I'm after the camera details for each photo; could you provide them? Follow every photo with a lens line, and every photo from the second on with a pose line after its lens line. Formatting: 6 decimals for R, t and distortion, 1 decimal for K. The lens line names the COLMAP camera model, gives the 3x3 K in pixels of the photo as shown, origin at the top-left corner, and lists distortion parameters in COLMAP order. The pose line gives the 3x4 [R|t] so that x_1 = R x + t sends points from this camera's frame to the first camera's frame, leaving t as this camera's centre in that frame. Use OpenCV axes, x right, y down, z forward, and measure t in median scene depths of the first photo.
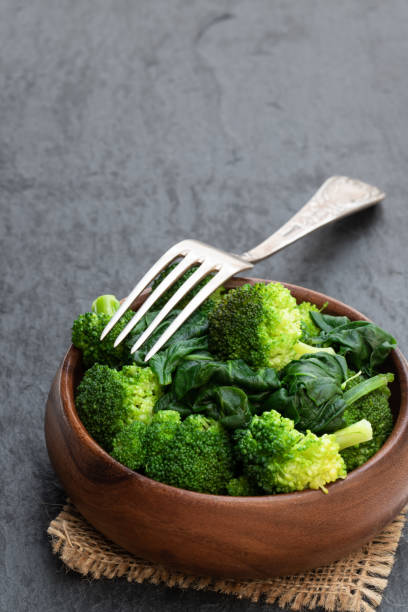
lens RADIAL K [[1836.6, 0, 204.0], [0, 1836.6, 306.0], [0, 0, 1]] dist [-0.011812, 0.720963]
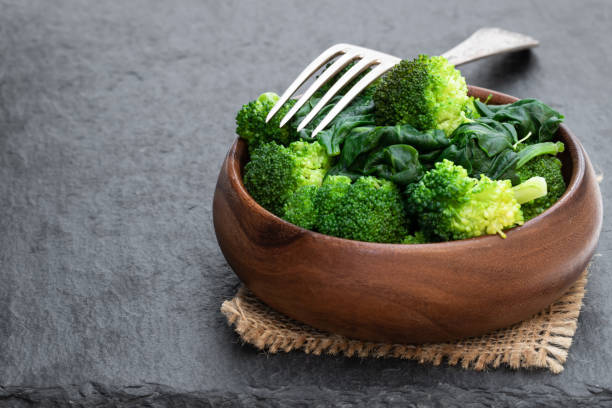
lens RADIAL K [[1836.6, 0, 306.0], [0, 1836.6, 204.0], [0, 0, 1]] dist [-0.011812, 0.720963]
pose [[0.998638, -0.049497, -0.016482, -0.021175], [0.046961, 0.990503, -0.129222, 0.197454], [0.022722, 0.128272, 0.991479, 0.022640]]
